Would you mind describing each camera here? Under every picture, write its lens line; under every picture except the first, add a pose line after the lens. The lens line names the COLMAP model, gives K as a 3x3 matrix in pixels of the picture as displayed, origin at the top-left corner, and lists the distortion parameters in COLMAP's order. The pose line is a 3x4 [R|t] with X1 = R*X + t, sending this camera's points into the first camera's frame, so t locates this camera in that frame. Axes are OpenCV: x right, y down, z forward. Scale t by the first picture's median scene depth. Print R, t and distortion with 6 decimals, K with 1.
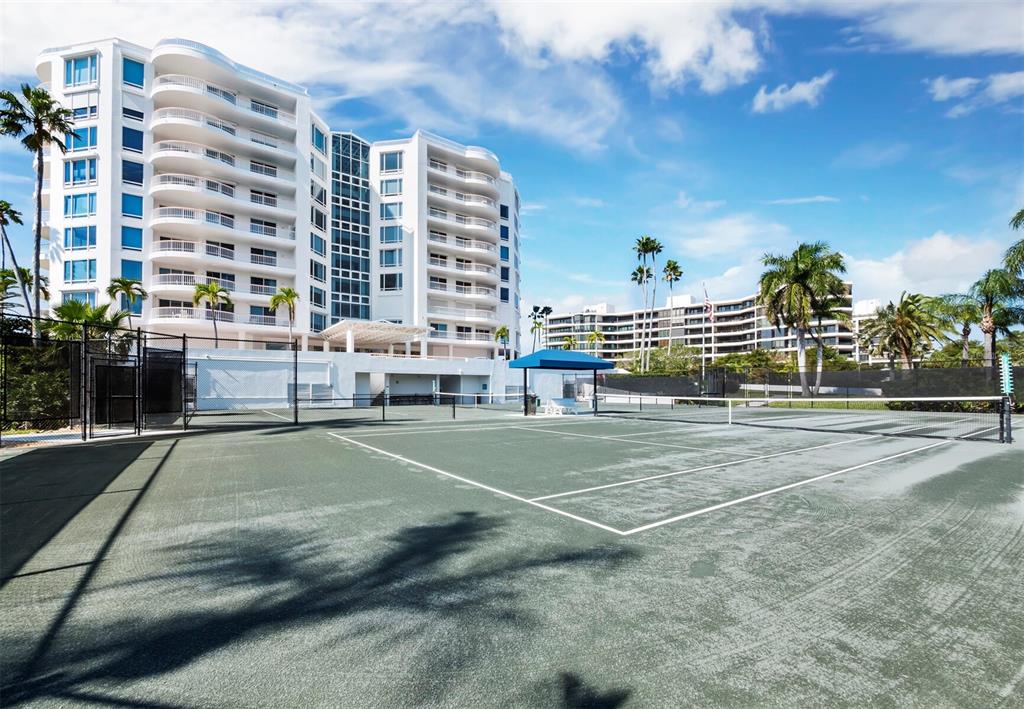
lens RADIAL K [[441.6, 0, 515.6], [0, 441.6, 388.5], [0, 0, 1]] dist [-0.002855, -0.000256]
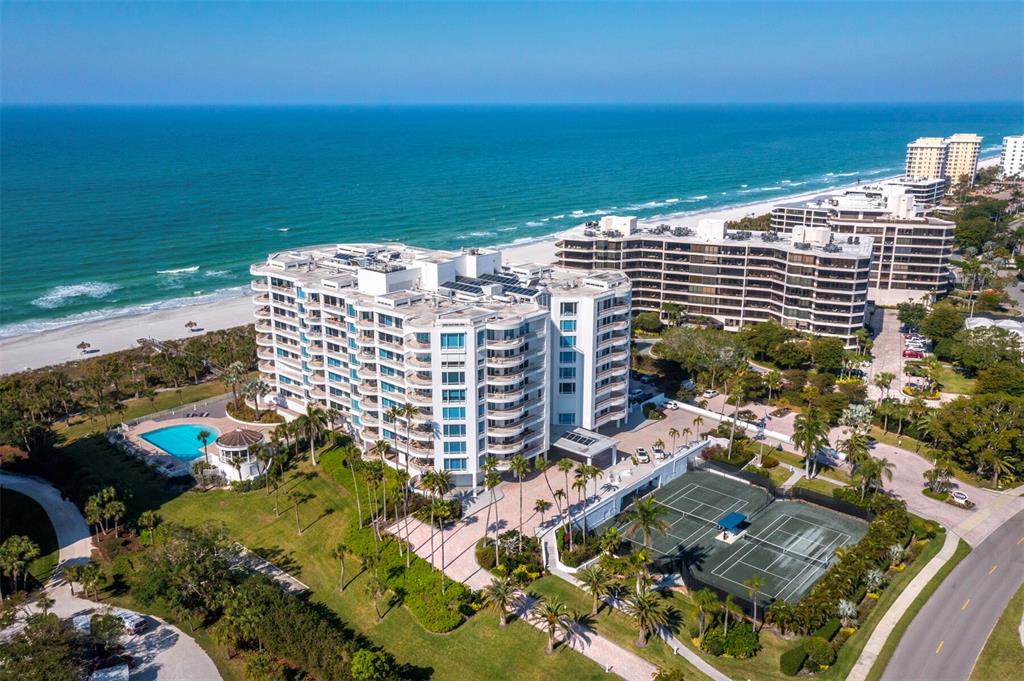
lens RADIAL K [[842.6, 0, 512.5], [0, 842.6, 338.3], [0, 0, 1]] dist [0.004227, 0.009935]
pose [[0.976210, -0.056282, 0.209396, -1.039648], [-0.004864, 0.959798, 0.280651, -1.191025], [-0.216773, -0.274992, 0.936690, -1.548236]]
